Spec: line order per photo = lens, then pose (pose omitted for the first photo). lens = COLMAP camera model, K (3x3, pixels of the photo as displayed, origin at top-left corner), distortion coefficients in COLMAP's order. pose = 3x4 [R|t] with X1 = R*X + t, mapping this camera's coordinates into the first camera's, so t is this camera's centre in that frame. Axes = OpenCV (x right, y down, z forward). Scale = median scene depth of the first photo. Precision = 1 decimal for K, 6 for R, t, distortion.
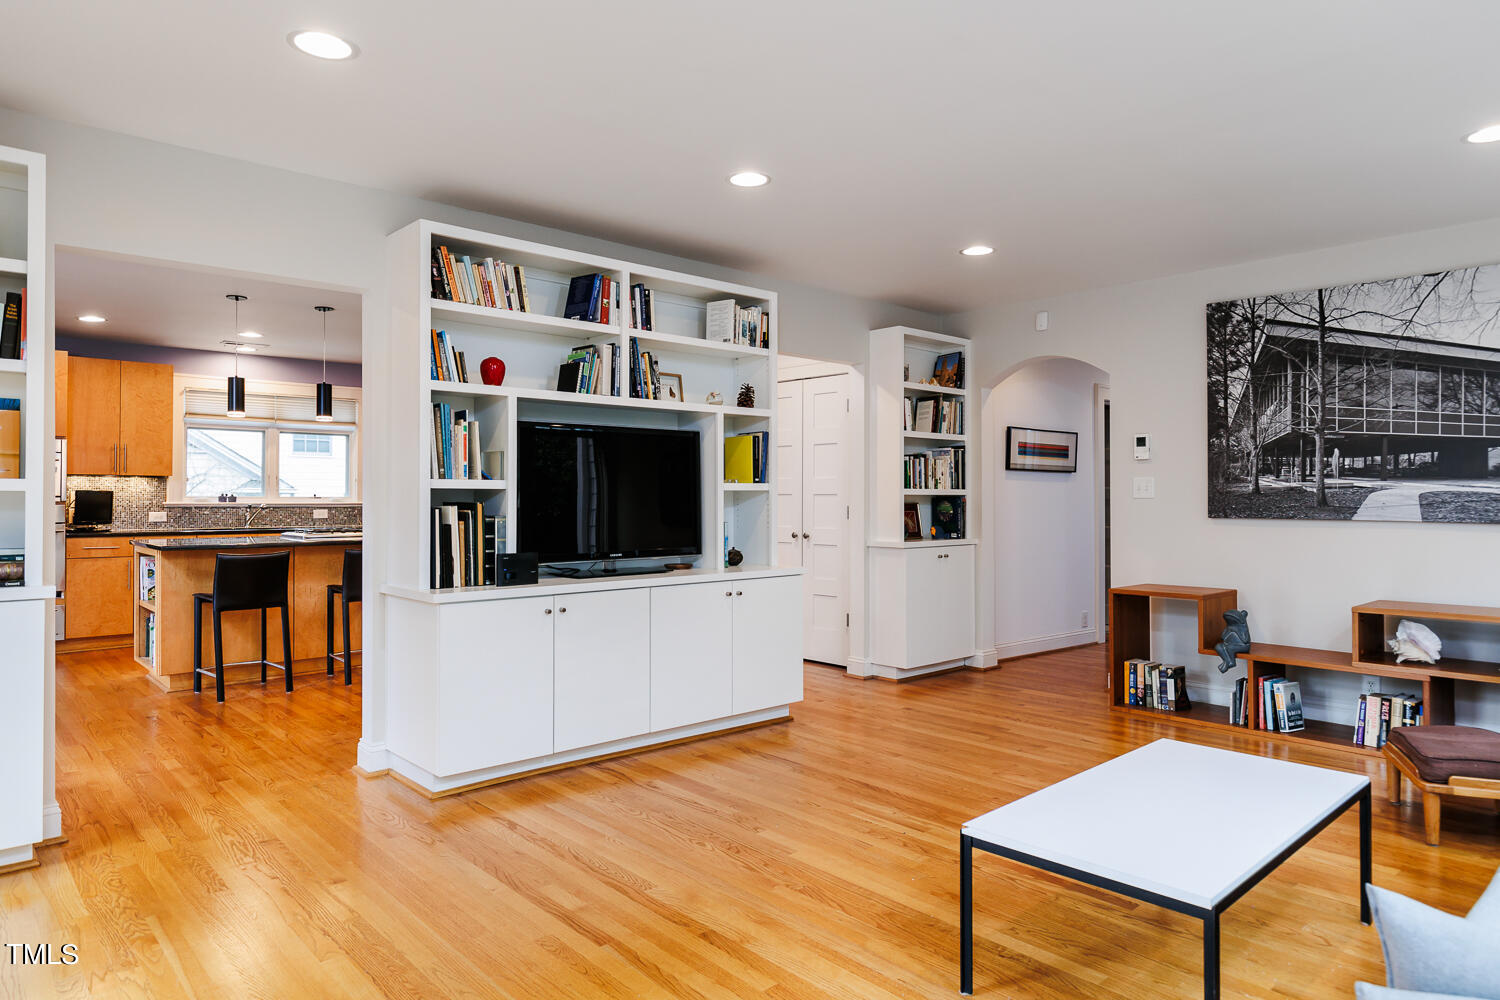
lens RADIAL K [[927.0, 0, 755.1], [0, 927.0, 488.1], [0, 0, 1]] dist [0.007305, -0.002101]
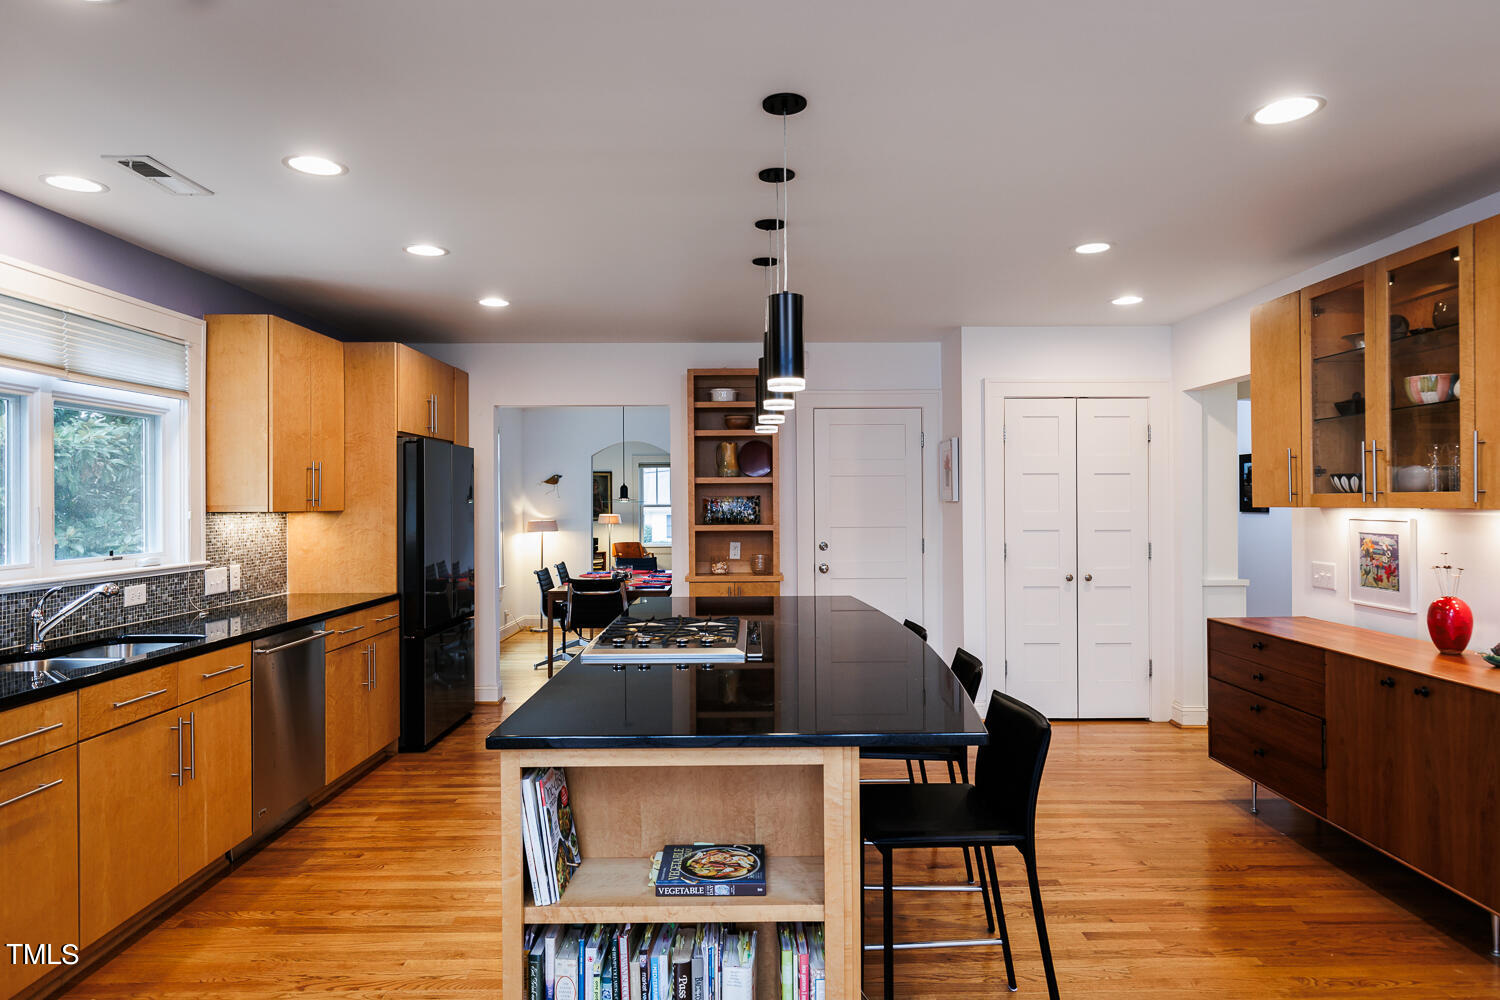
lens RADIAL K [[895.3, 0, 754.2], [0, 895.3, 498.8], [0, 0, 1]] dist [0.003487, -0.005787]
pose [[0.667051, -0.002820, 0.745006, -1.065800], [-0.001007, 0.999989, 0.004687, -0.036061], [-0.745011, -0.003877, 0.667041, 0.912370]]
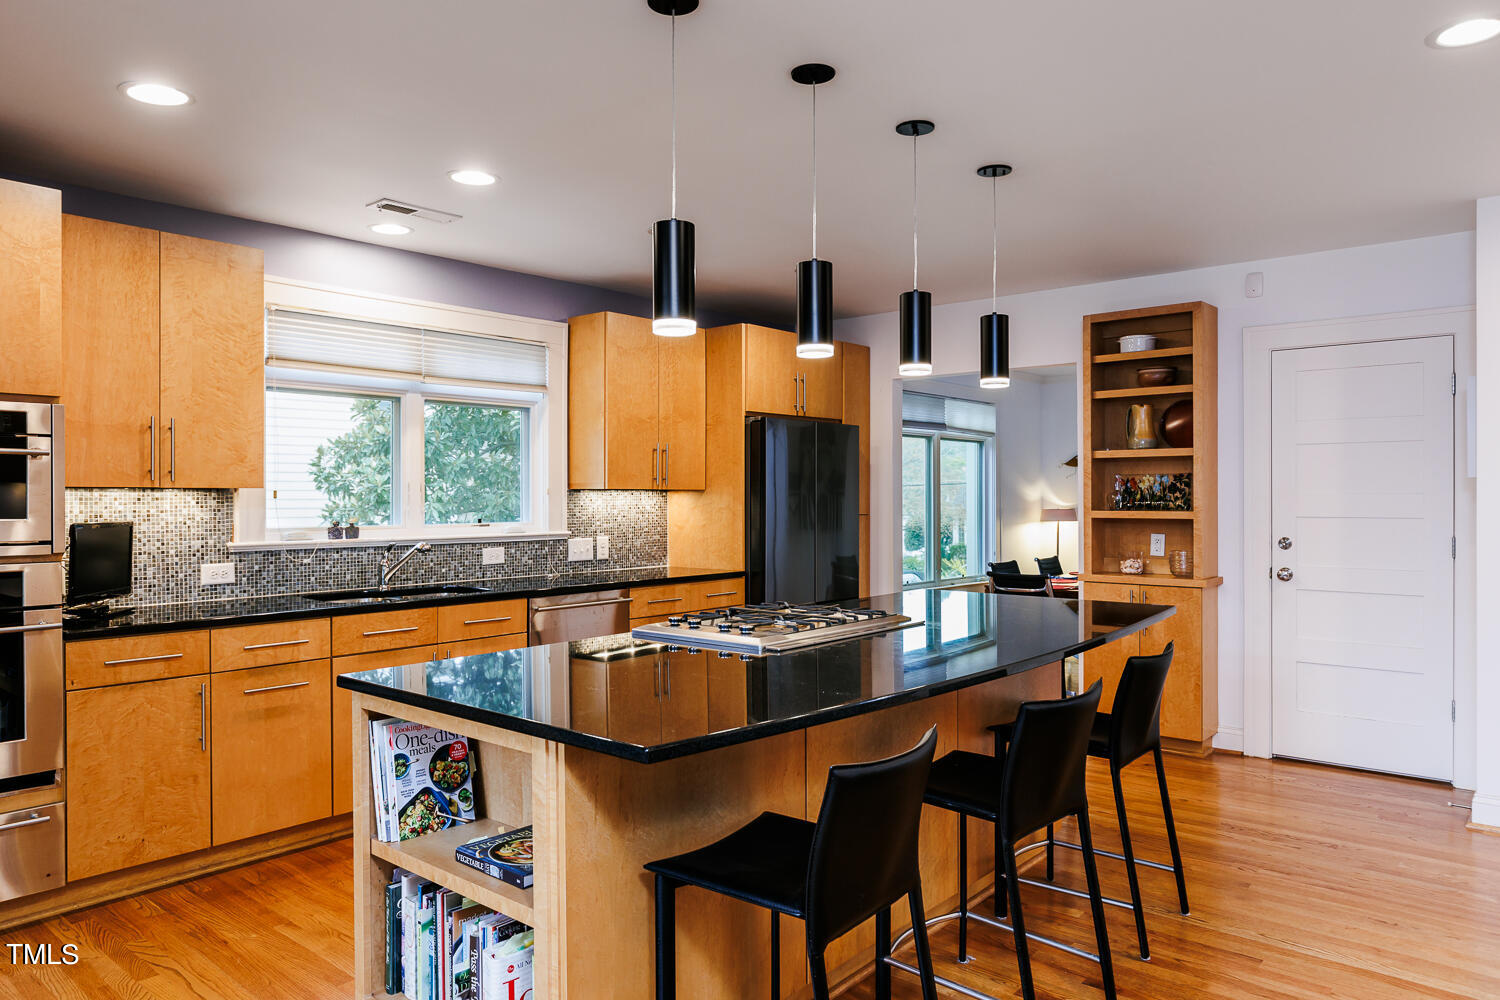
lens RADIAL K [[997.4, 0, 756.1], [0, 997.4, 504.5], [0, 0, 1]] dist [-0.005671, 0.000192]
pose [[0.992388, -0.004188, 0.123076, -0.705561], [0.001927, 0.999827, 0.018487, -0.021819], [-0.123133, -0.018109, 0.992225, 0.754232]]
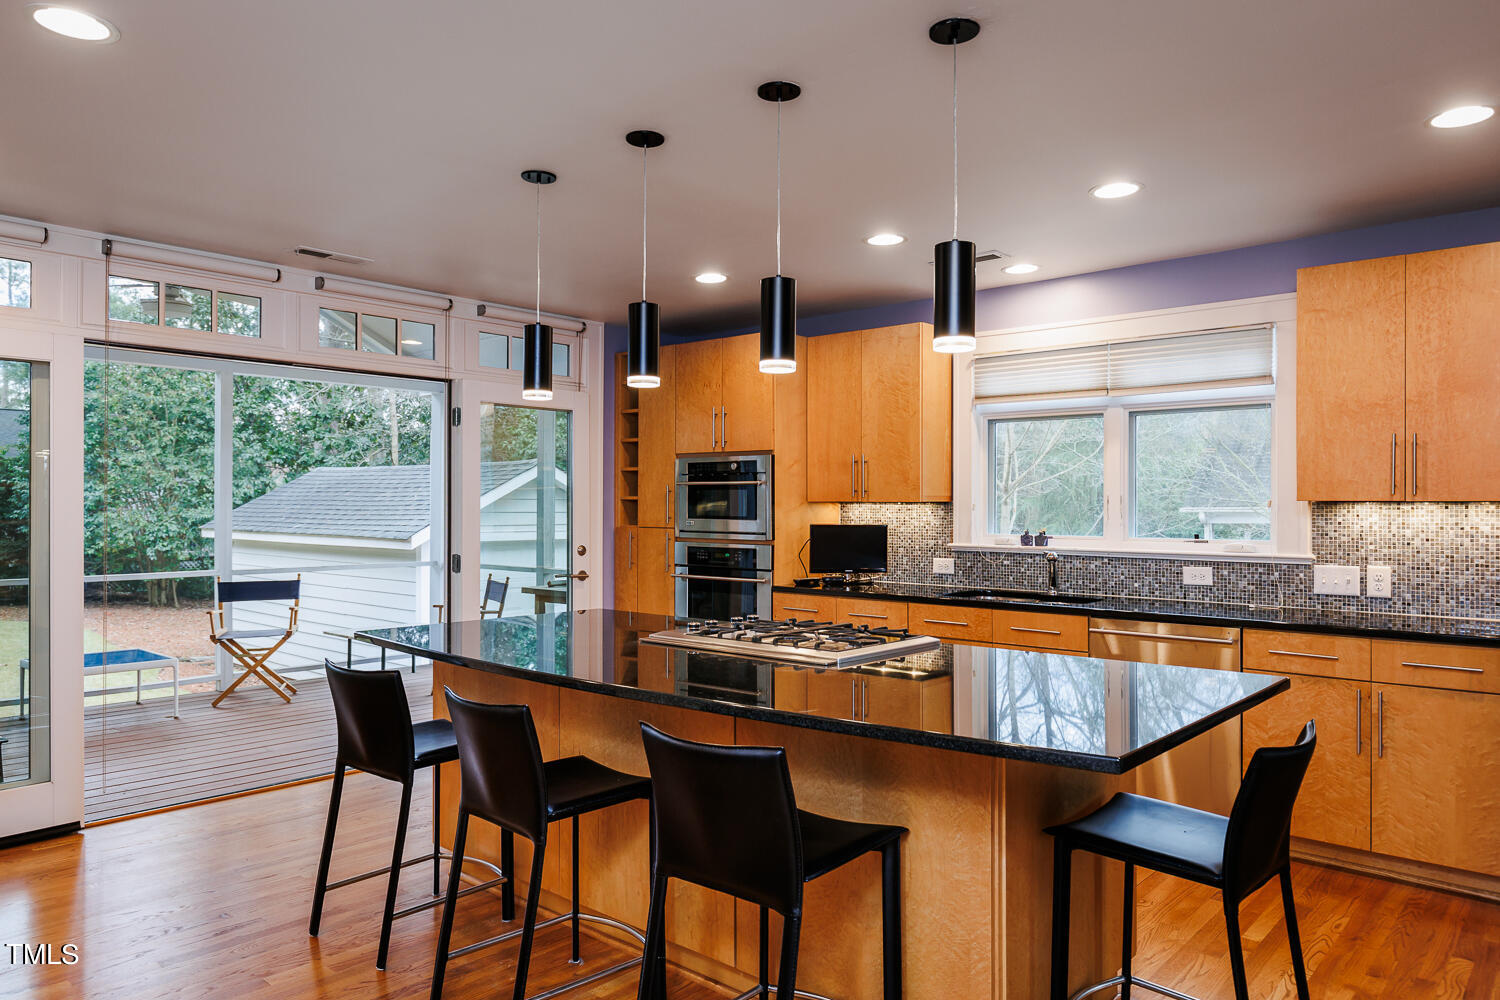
lens RADIAL K [[997.4, 0, 754.5], [0, 997.4, 501.1], [0, 0, 1]] dist [-0.005671, 0.000192]
pose [[0.111110, -0.004497, -0.993798, 0.030158], [0.007755, 0.999963, -0.003658, -0.019366], [0.993778, -0.007300, 0.111141, 1.300768]]
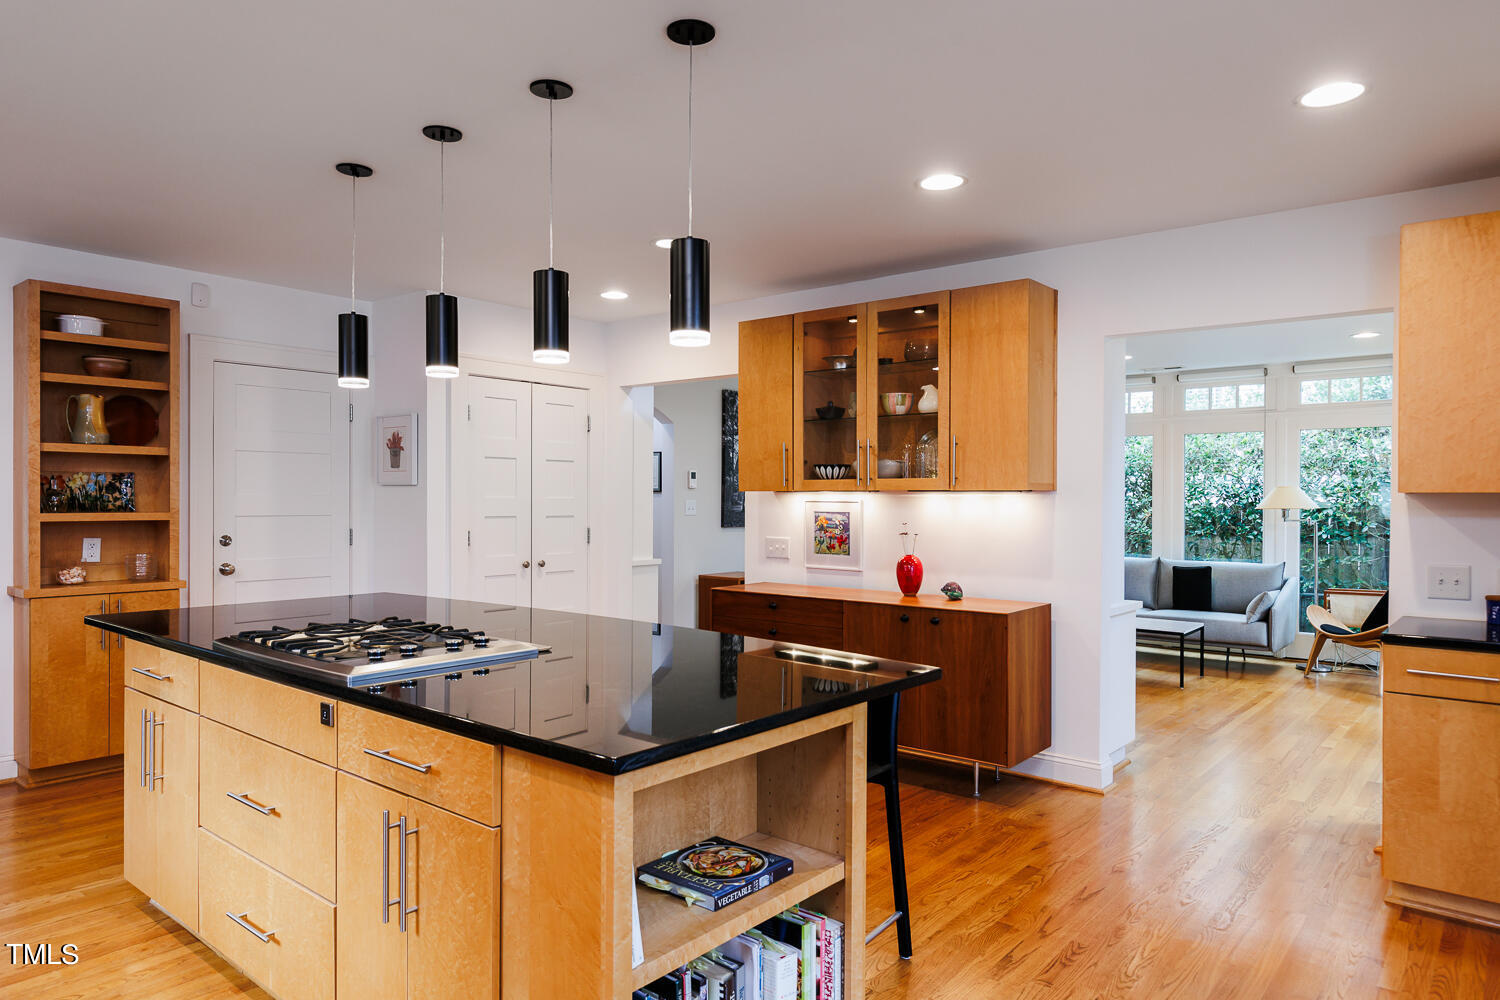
lens RADIAL K [[945.1, 0, 748.3], [0, 945.1, 508.2], [0, 0, 1]] dist [0.006993, -0.002590]
pose [[-0.137852, -0.009428, 0.990408, -1.162091], [-0.013142, 0.999884, 0.007689, -0.014031], [-0.990366, -0.011956, -0.137960, 1.264268]]
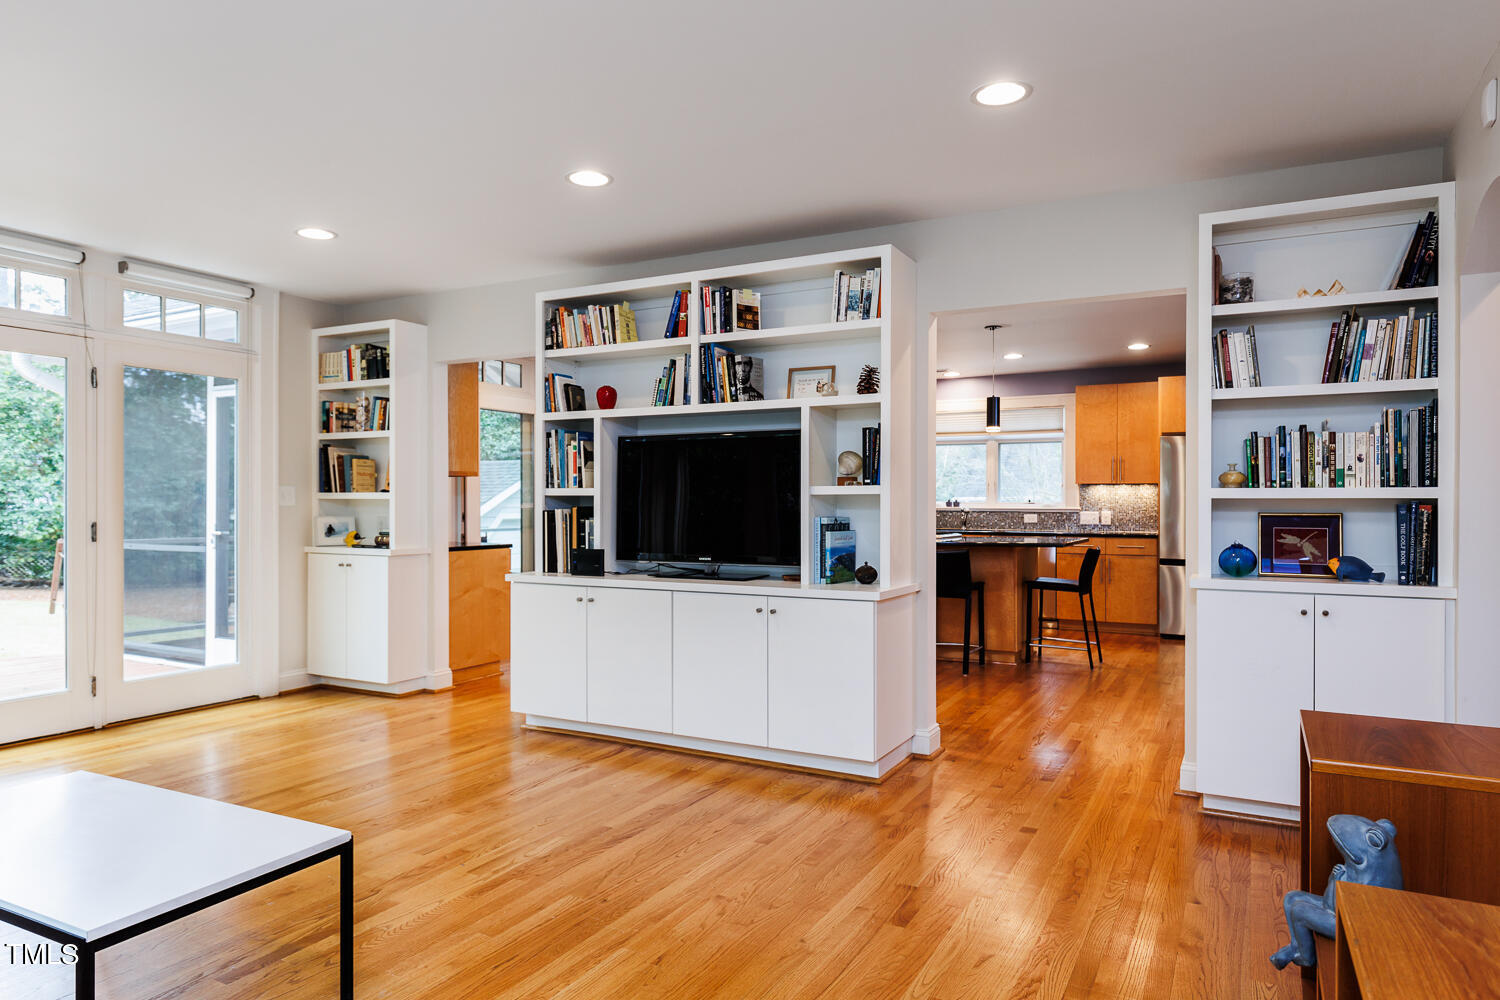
lens RADIAL K [[927.0, 0, 756.9], [0, 927.0, 499.0], [0, 0, 1]] dist [0.007305, -0.002101]
pose [[0.334888, -0.003331, -0.942252, 0.757893], [0.008407, 0.999965, -0.000547, 0.006673], [0.942220, -0.007739, 0.334904, 0.647535]]
